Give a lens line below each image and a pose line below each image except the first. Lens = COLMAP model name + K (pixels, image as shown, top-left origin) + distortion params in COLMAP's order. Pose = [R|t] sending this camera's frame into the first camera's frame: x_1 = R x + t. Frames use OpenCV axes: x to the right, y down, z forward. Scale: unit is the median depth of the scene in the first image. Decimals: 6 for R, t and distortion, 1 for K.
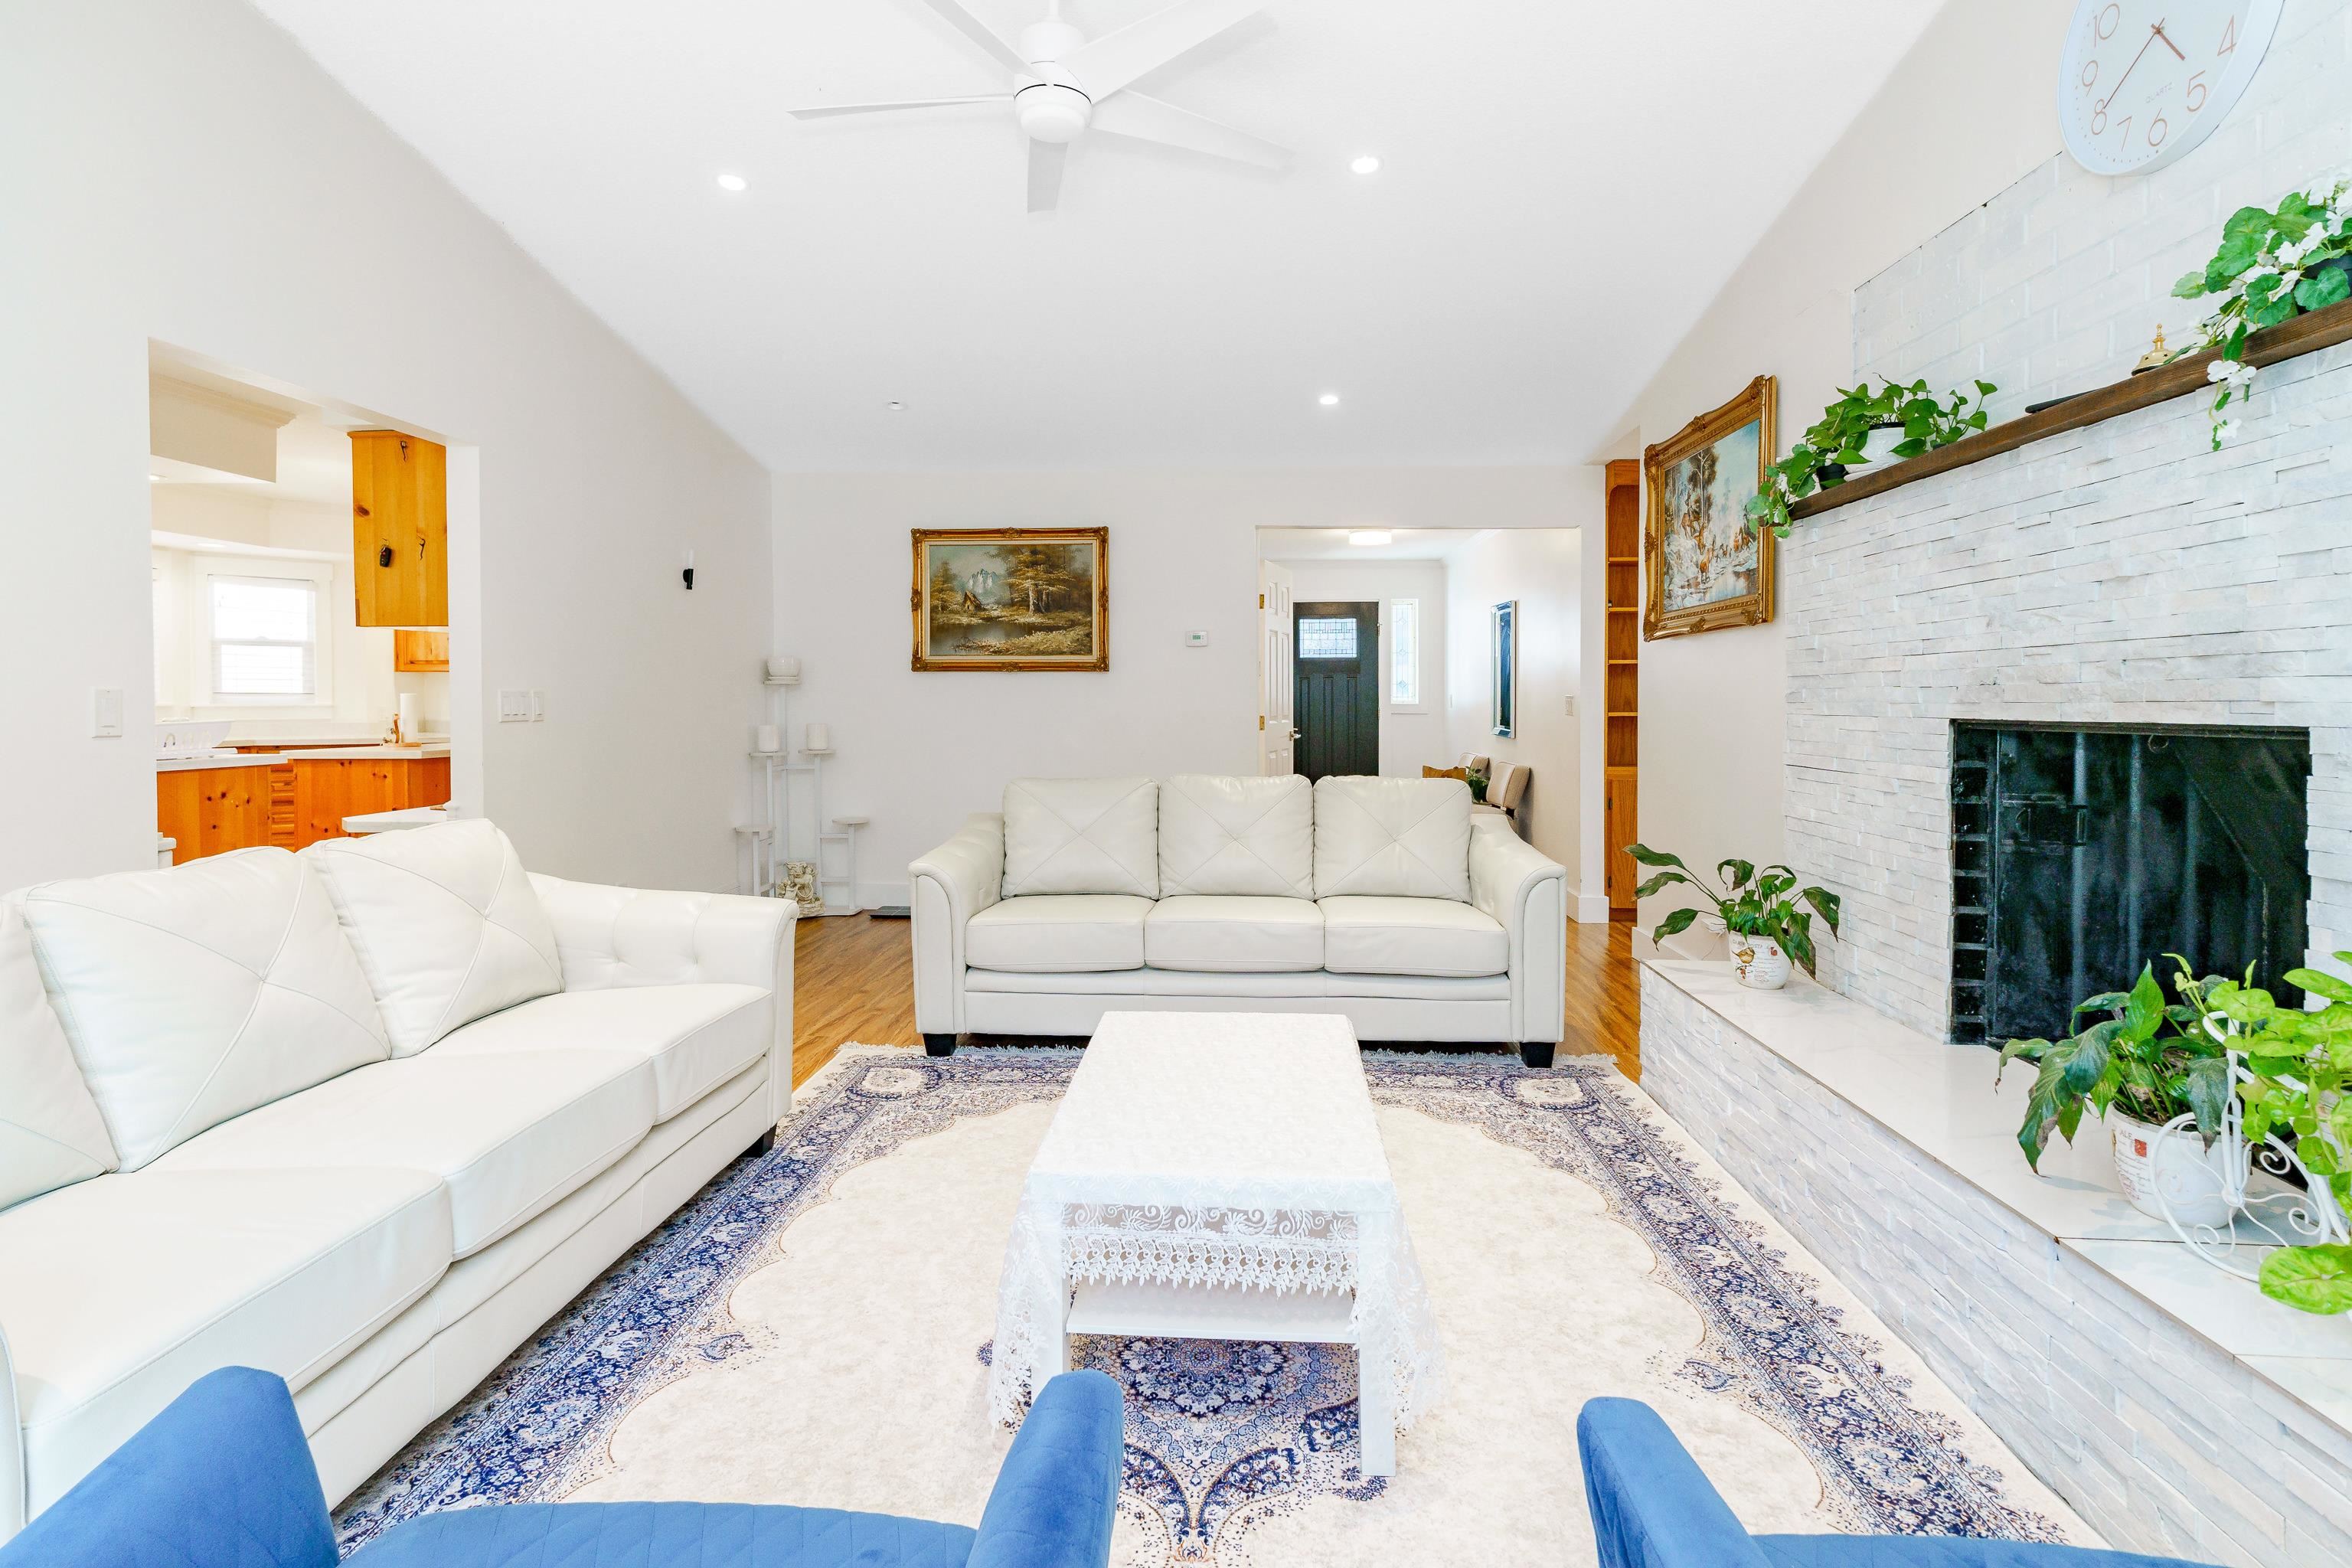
lens RADIAL K [[1150.2, 0, 1167.8], [0, 1150.2, 723.1], [0, 0, 1]] dist [0.000837, 0.000150]
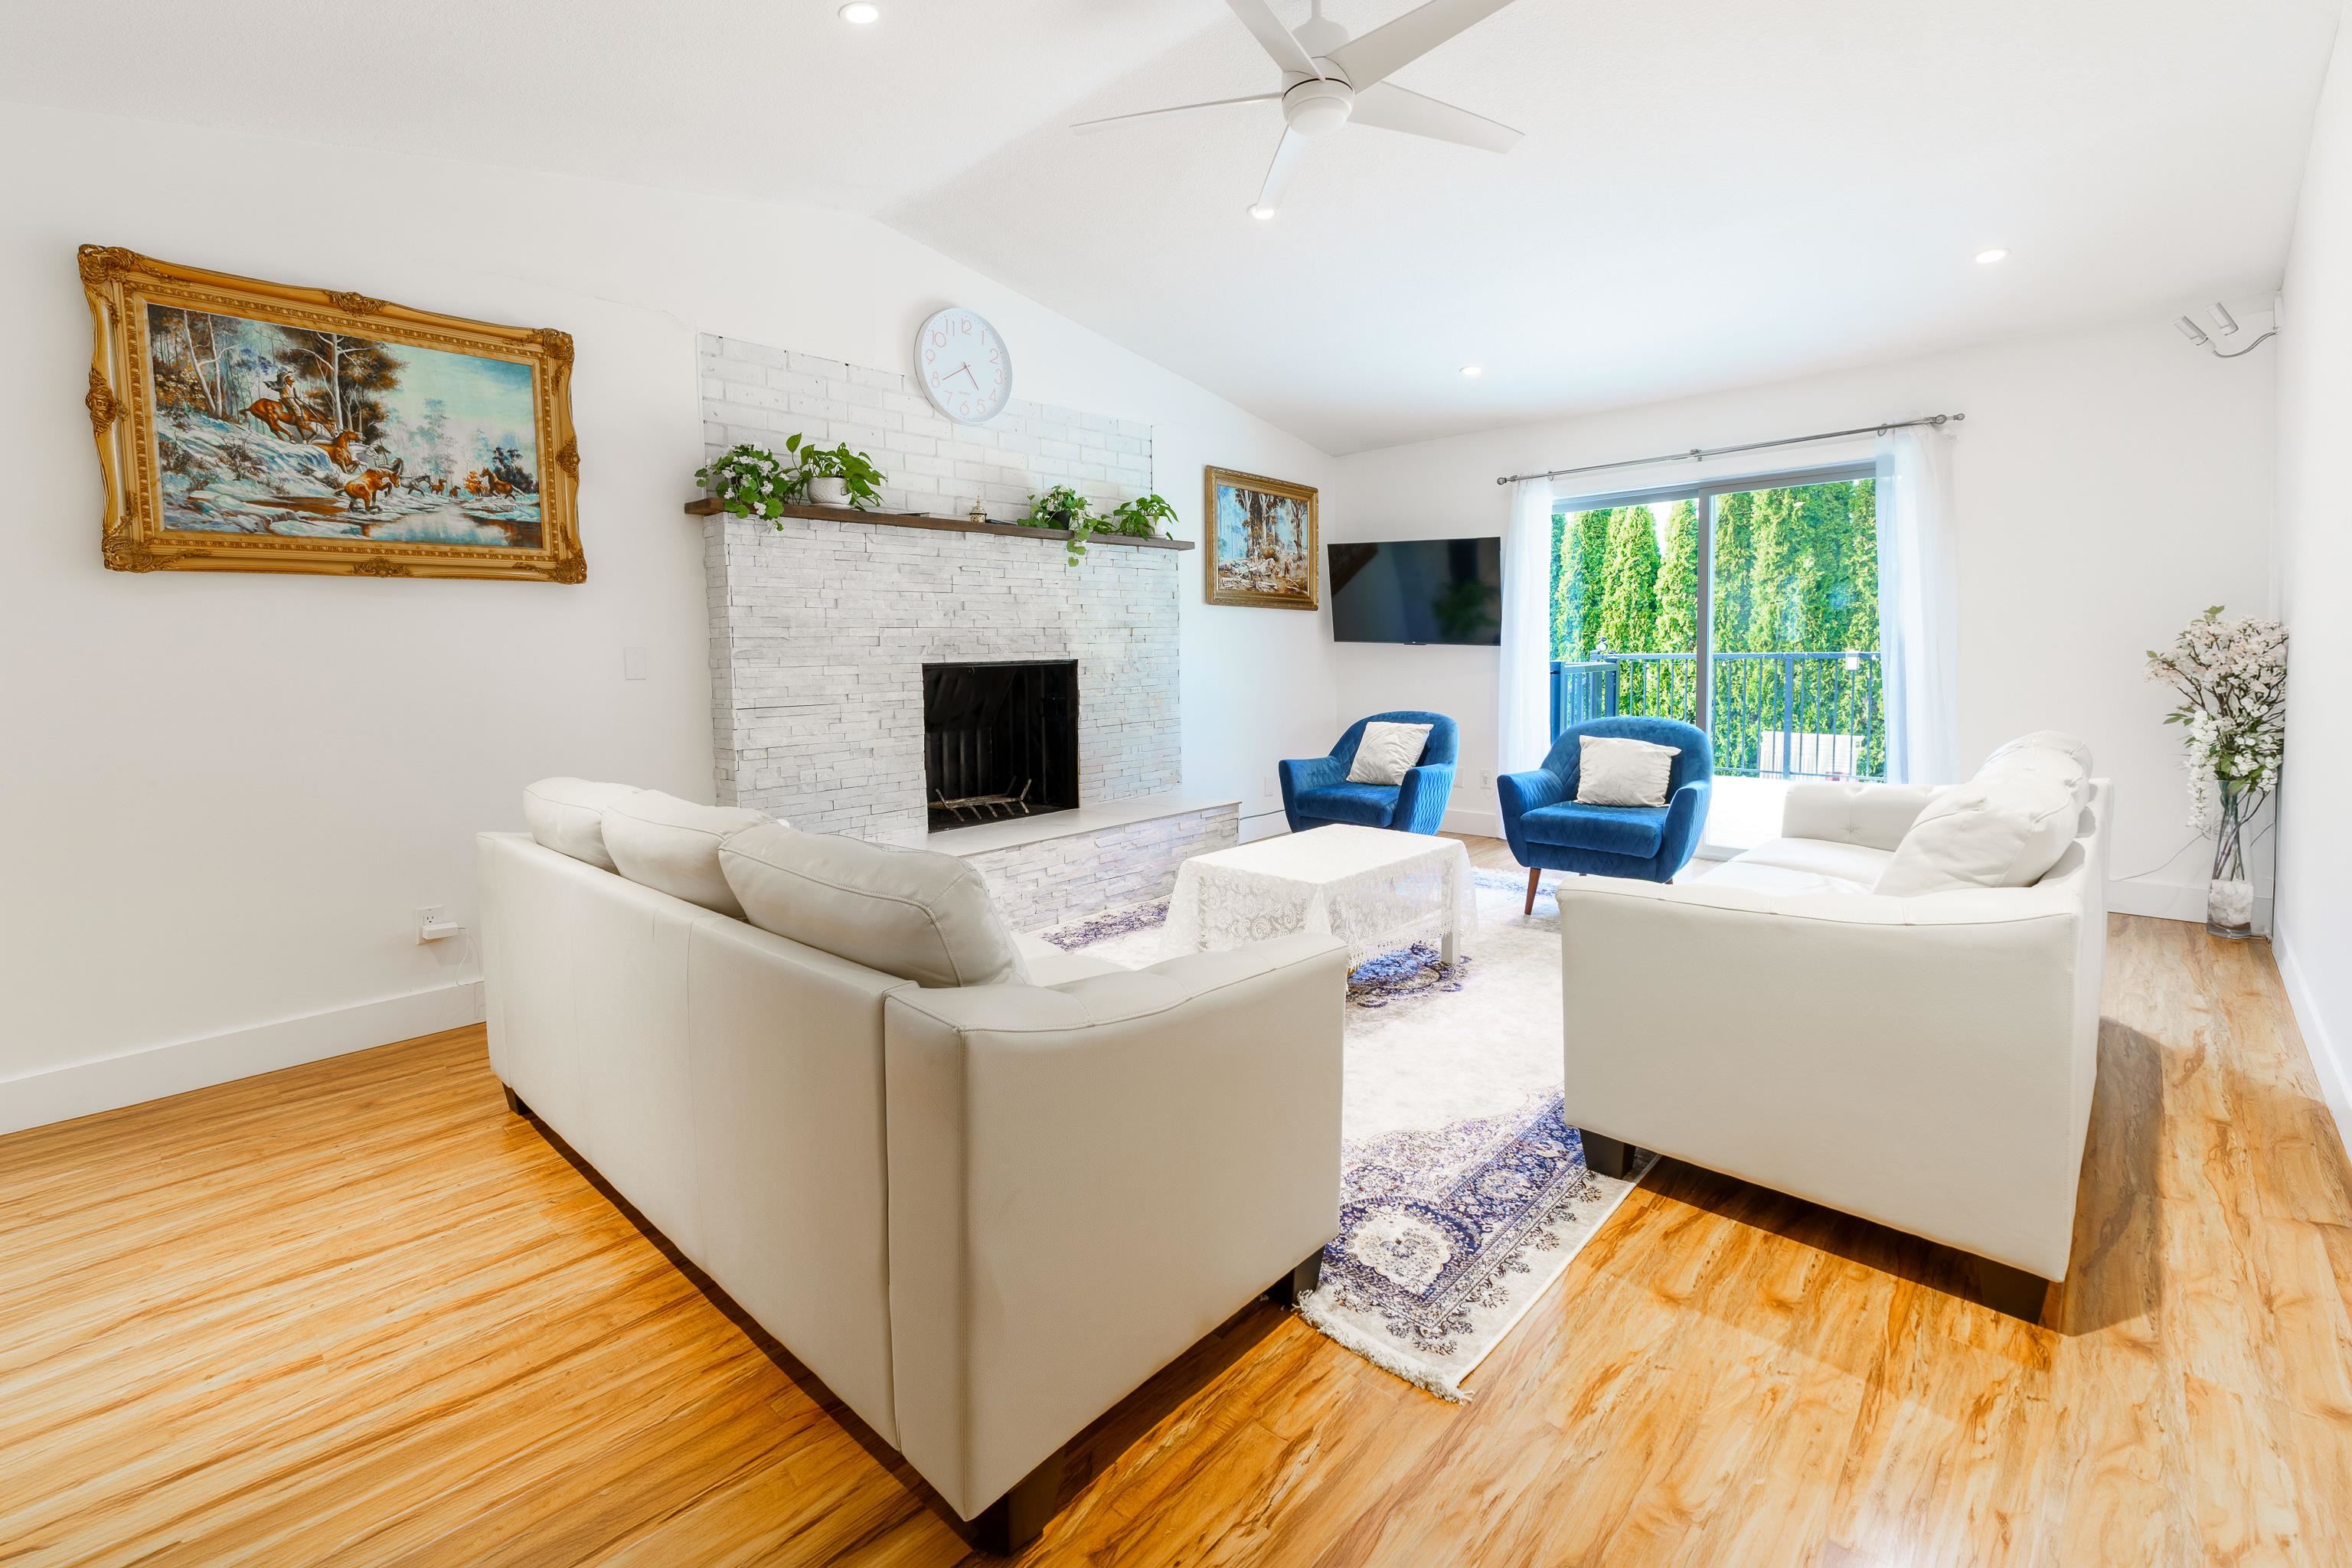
lens RADIAL K [[1032.0, 0, 1160.5], [0, 1032.0, 704.4], [0, 0, 1]] dist [0.000770, 0.000068]
pose [[-0.772481, -0.020547, 0.634706, -0.688790], [0.029798, 0.997203, 0.068548, -0.041730], [-0.634339, 0.071865, -0.769708, 2.104298]]
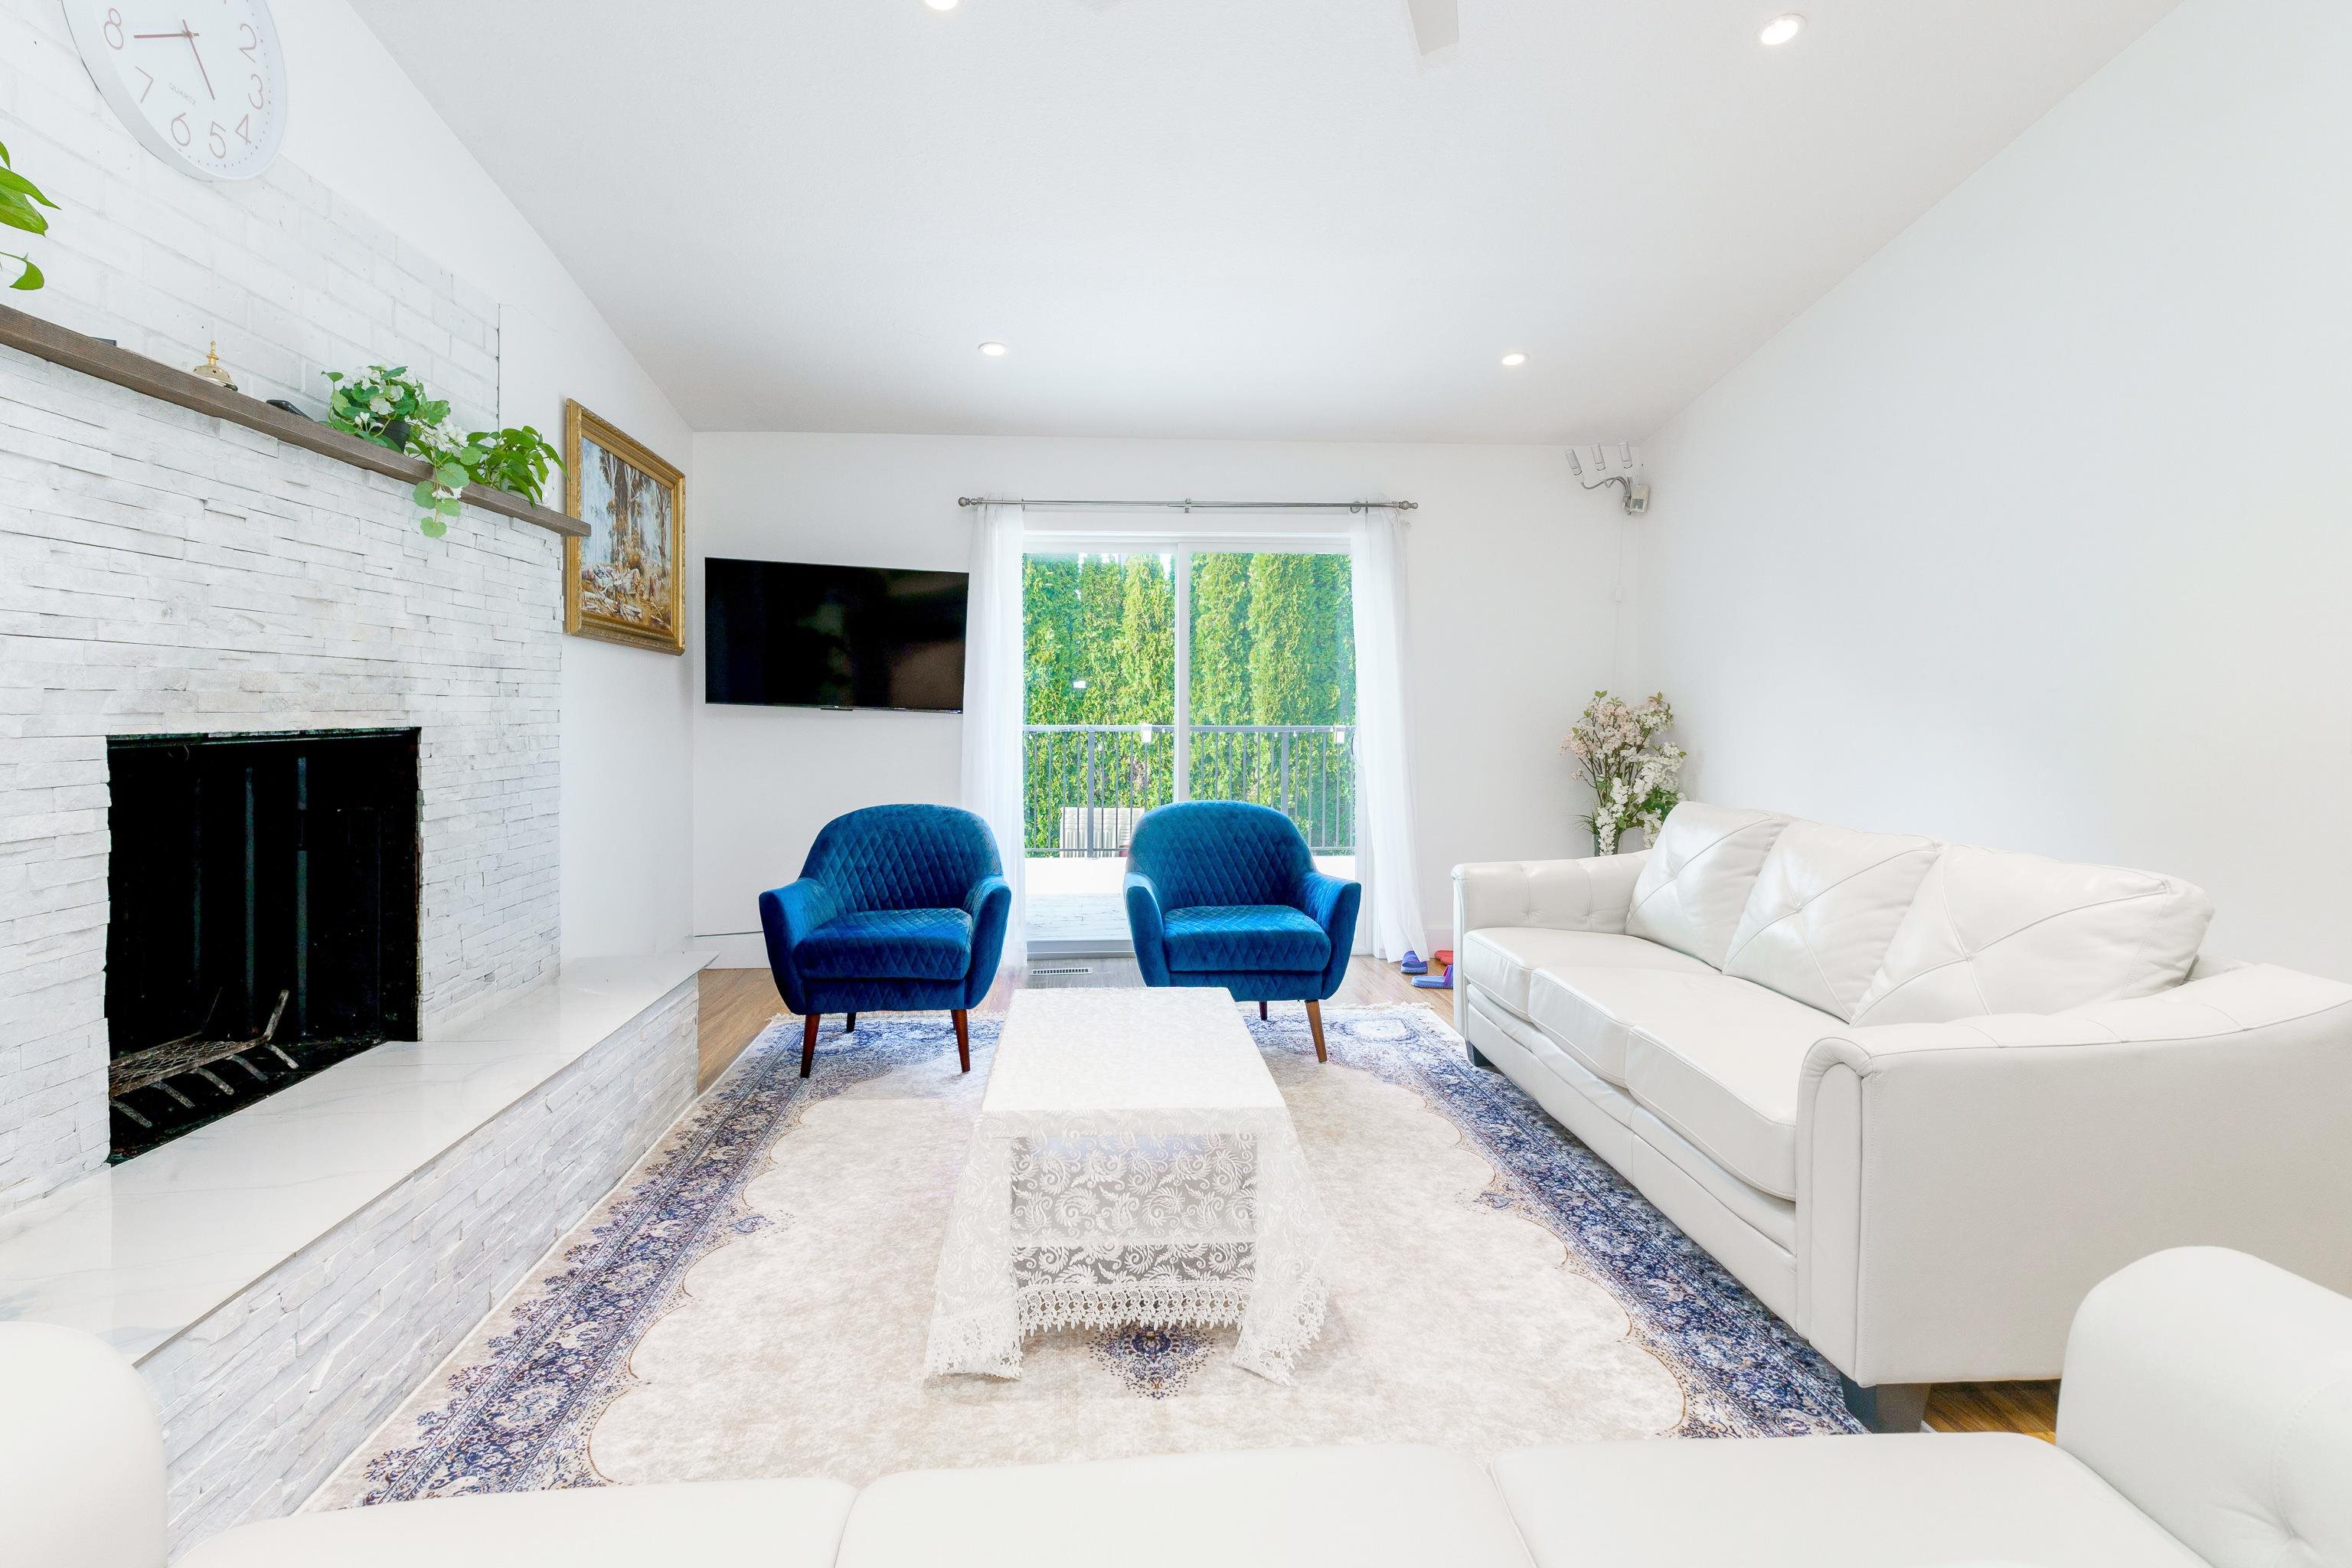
lens RADIAL K [[1150.2, 0, 1167.8], [0, 1150.2, 723.1], [0, 0, 1]] dist [0.000837, 0.000150]
pose [[-0.989220, -0.000382, -0.146438, 0.148091], [-0.004892, 0.999525, 0.030439, -0.037296], [0.146357, 0.030827, -0.988751, 1.847335]]
